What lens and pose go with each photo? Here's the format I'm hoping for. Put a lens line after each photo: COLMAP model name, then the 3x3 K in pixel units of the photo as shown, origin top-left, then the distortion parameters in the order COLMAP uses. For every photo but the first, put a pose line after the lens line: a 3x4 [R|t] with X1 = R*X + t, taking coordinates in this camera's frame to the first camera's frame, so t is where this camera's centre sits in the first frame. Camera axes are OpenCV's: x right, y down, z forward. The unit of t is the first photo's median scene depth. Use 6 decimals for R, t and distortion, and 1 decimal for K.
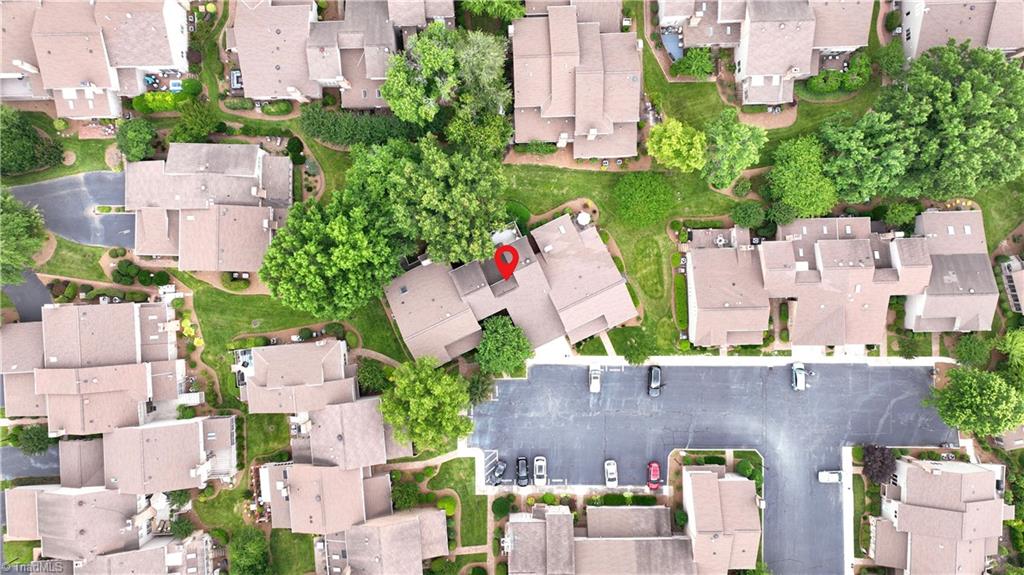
lens RADIAL K [[719.7, 0, 512.0], [0, 719.7, 287.5], [0, 0, 1]] dist [-0.006852, 0.025260]
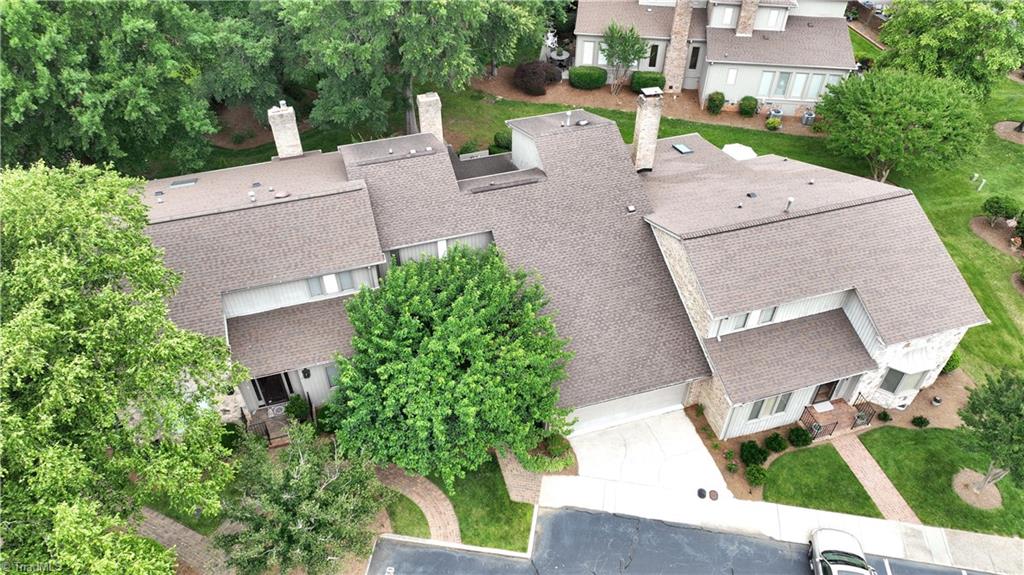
lens RADIAL K [[719.7, 0, 512.0], [0, 719.7, 287.5], [0, 0, 1]] dist [-0.006852, 0.025260]
pose [[0.988973, 0.102236, -0.107150, 0.031371], [-0.148041, 0.662244, -0.734518, 0.243402], [-0.004135, 0.742281, 0.670076, 0.808366]]
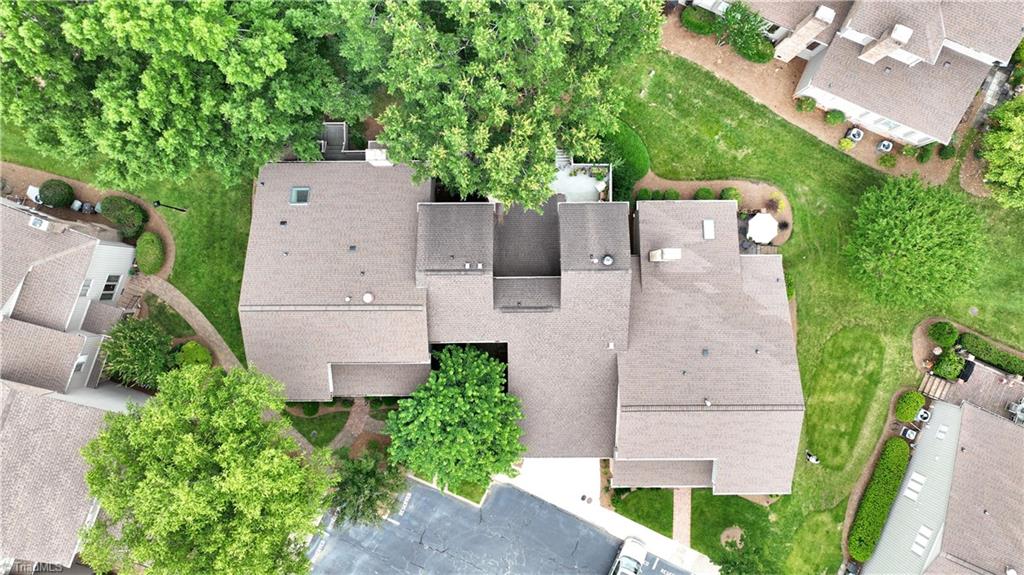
lens RADIAL K [[719.7, 0, 512.0], [0, 719.7, 287.5], [0, 0, 1]] dist [-0.006852, 0.025260]
pose [[0.904176, 0.427160, -0.000156, -0.018769], [-0.427151, 0.904155, -0.006786, 0.001844], [-0.002757, 0.006202, 0.999977, 0.581834]]
